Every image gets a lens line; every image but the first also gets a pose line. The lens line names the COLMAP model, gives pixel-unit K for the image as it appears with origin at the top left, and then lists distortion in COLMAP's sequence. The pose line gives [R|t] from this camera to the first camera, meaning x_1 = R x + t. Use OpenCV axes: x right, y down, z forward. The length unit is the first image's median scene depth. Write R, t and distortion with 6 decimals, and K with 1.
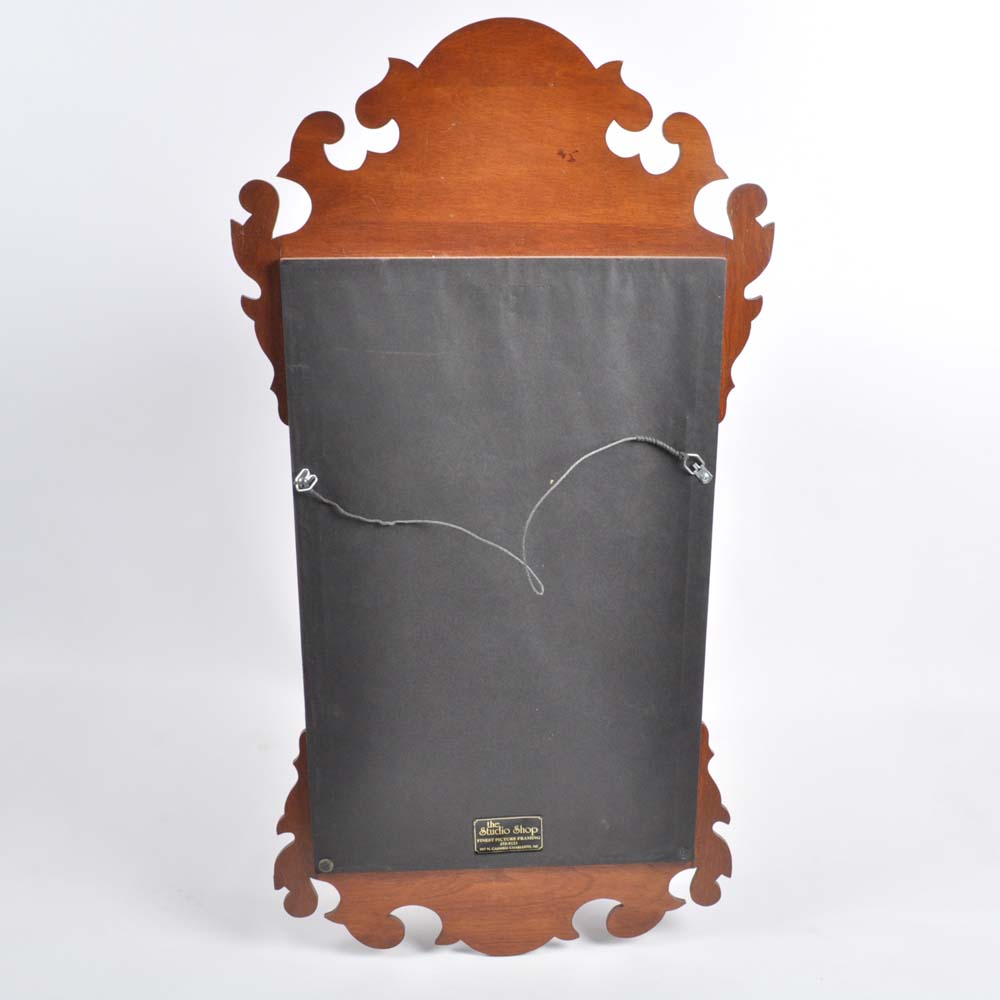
lens RADIAL K [[1301.5, 0, 497.4], [0, 1301.5, 499.8], [0, 0, 1]] dist [-0.102443, 0.000000]
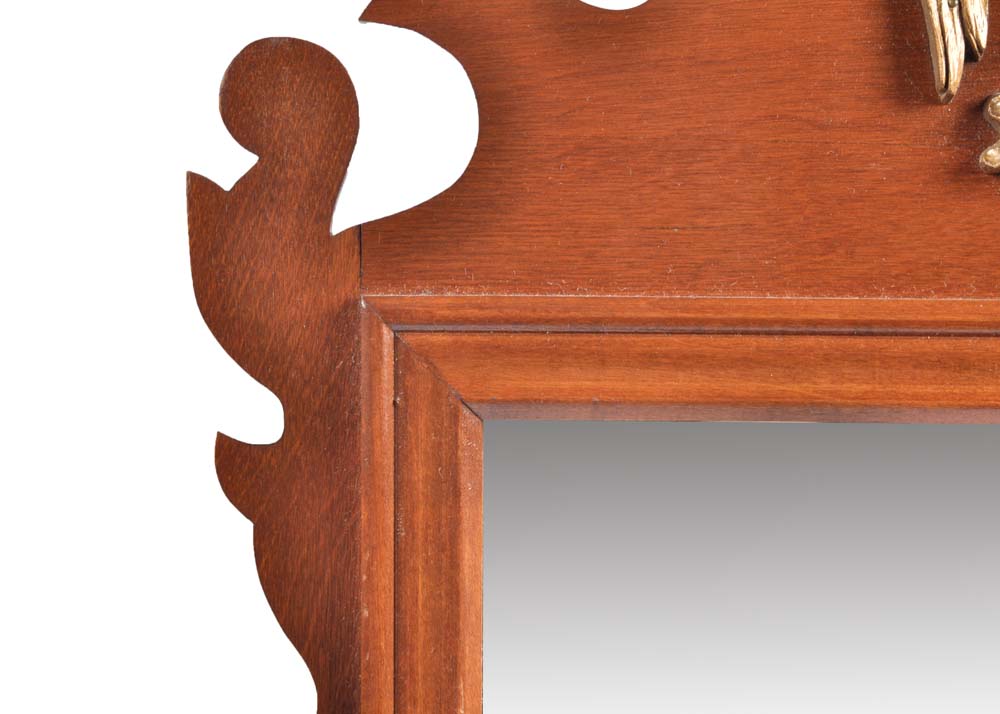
lens RADIAL K [[2129.7, 0, 499.2], [0, 2129.7, 354.5], [0, 0, 1]] dist [0.107802, 0.000000]
pose [[0.999662, 0.010396, -0.023838, -0.112794], [-0.015734, 0.971614, -0.236049, -0.058346], [0.020707, 0.236344, 0.971449, 0.490560]]
